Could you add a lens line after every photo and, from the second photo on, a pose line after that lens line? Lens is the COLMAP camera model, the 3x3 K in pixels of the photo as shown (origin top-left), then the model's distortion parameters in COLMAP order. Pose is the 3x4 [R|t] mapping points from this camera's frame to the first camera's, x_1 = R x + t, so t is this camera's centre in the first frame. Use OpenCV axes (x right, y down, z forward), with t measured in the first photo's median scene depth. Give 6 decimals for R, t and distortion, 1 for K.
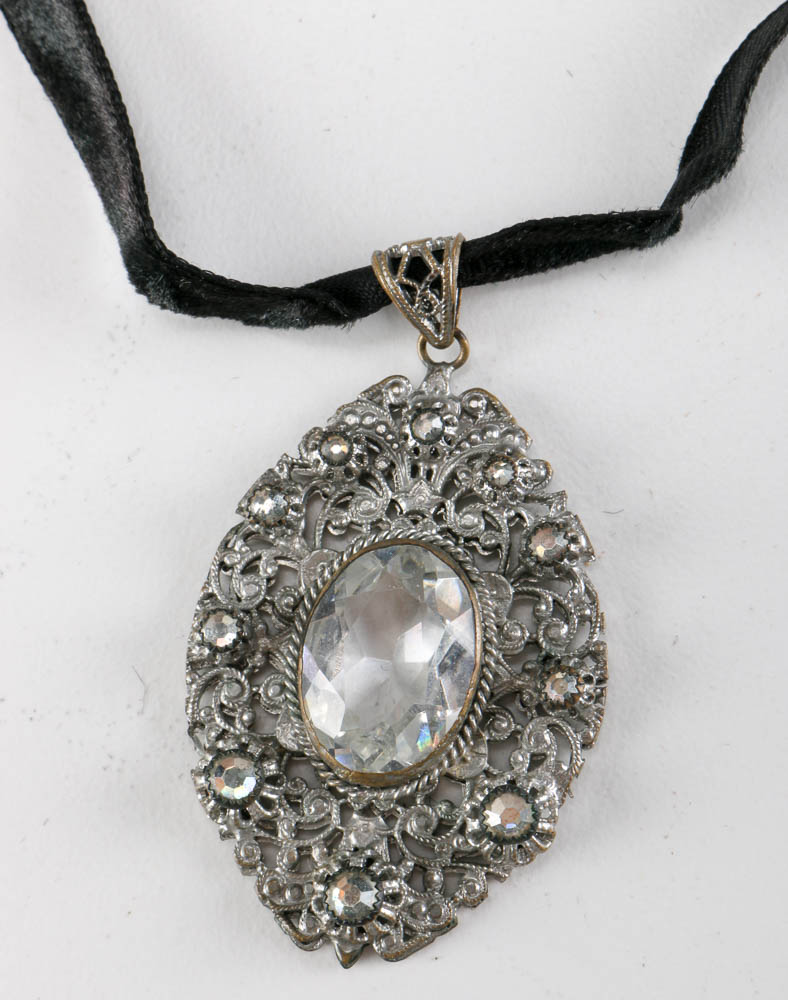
lens RADIAL K [[2621.8, 0, 395.2], [0, 2621.8, 500.2], [0, 0, 1]] dist [0.045230, 0.000000]
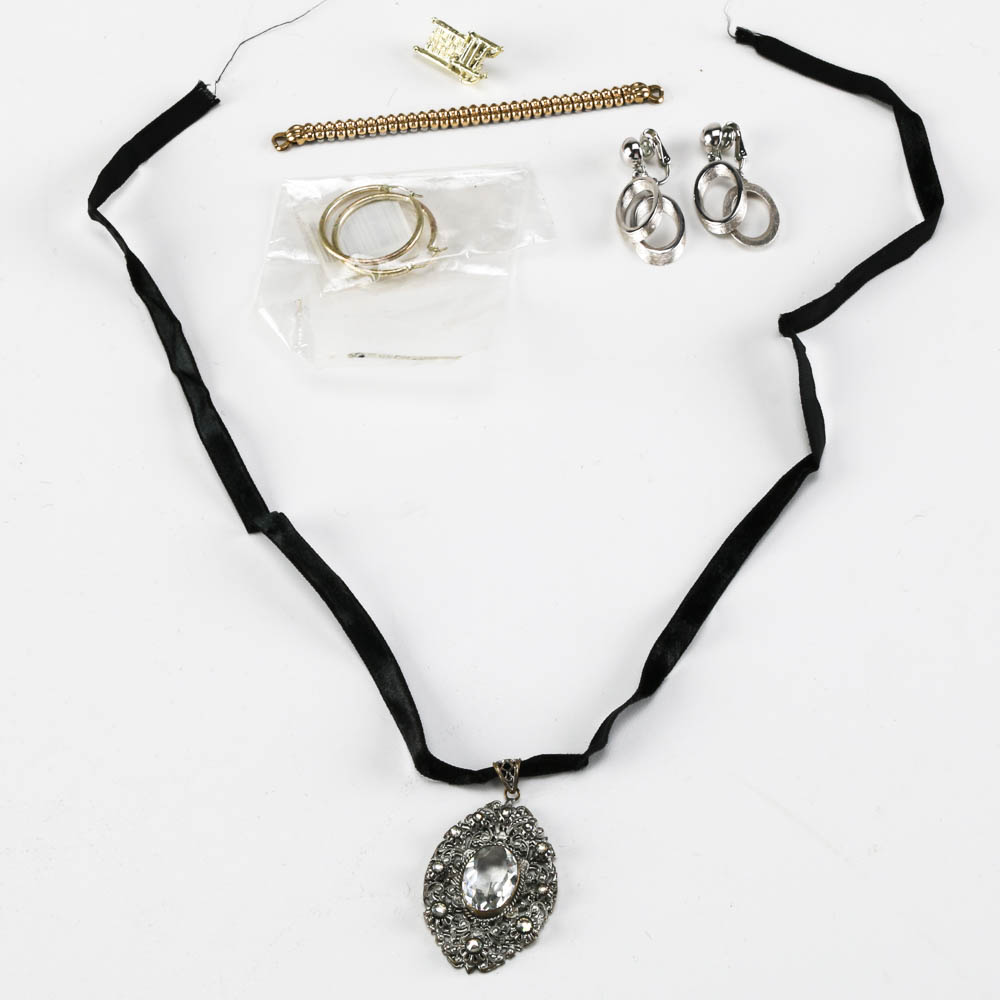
lens RADIAL K [[1862.5, 0, 499.8], [0, 1862.5, 500.0], [0, 0, 1]] dist [-0.053377, 0.000000]
pose [[0.993576, 0.105821, 0.040105, -0.127420], [-0.078992, 0.902294, -0.423823, 0.589374], [-0.081036, 0.417933, 0.904857, -1.218999]]
